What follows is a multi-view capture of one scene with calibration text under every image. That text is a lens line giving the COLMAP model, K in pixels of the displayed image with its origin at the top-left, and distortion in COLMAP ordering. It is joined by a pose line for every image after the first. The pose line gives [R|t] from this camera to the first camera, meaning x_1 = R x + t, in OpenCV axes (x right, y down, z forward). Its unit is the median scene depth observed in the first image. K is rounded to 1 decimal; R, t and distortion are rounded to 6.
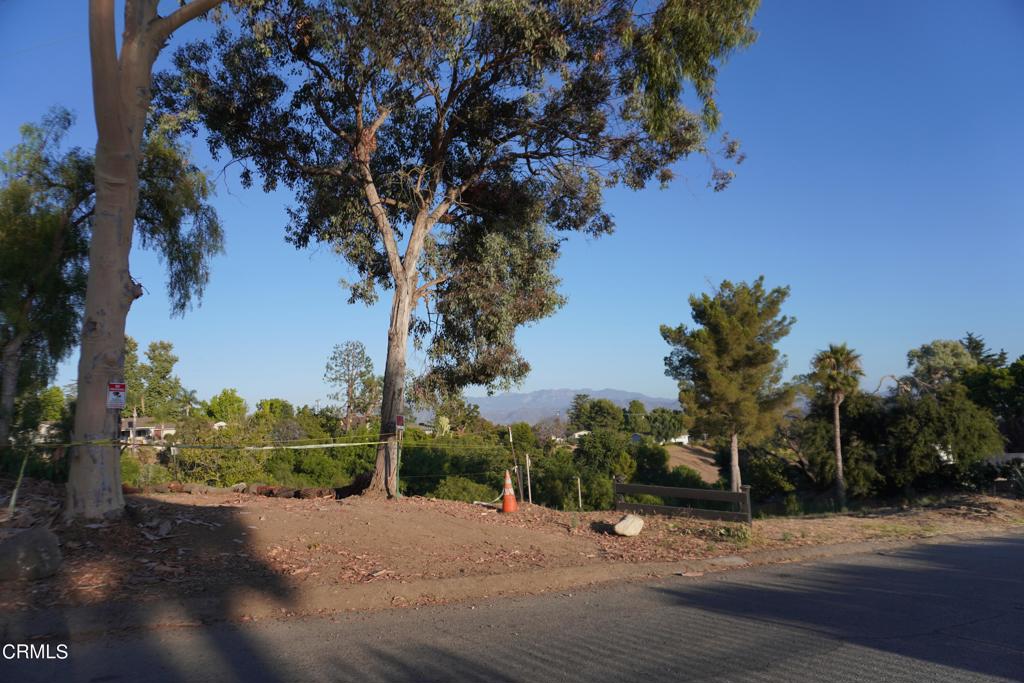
lens RADIAL K [[688.5, 0, 509.5], [0, 688.5, 341.8], [0, 0, 1]] dist [-0.046344, 0.034148]
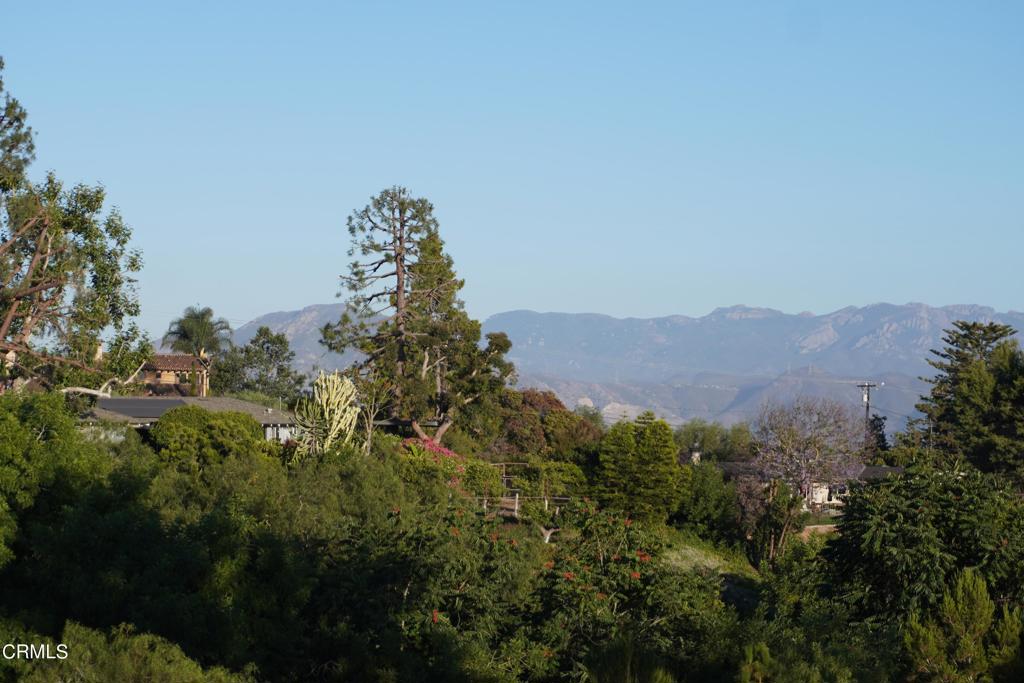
lens RADIAL K [[2709.9, 0, 514.5], [0, 2709.9, 342.4], [0, 0, 1]] dist [0.050823, 0.000000]
pose [[0.994407, 0.060657, -0.086459, 0.132533], [-0.052712, 0.994419, 0.091394, 0.024368], [0.091520, -0.086326, 0.992054, 0.194653]]
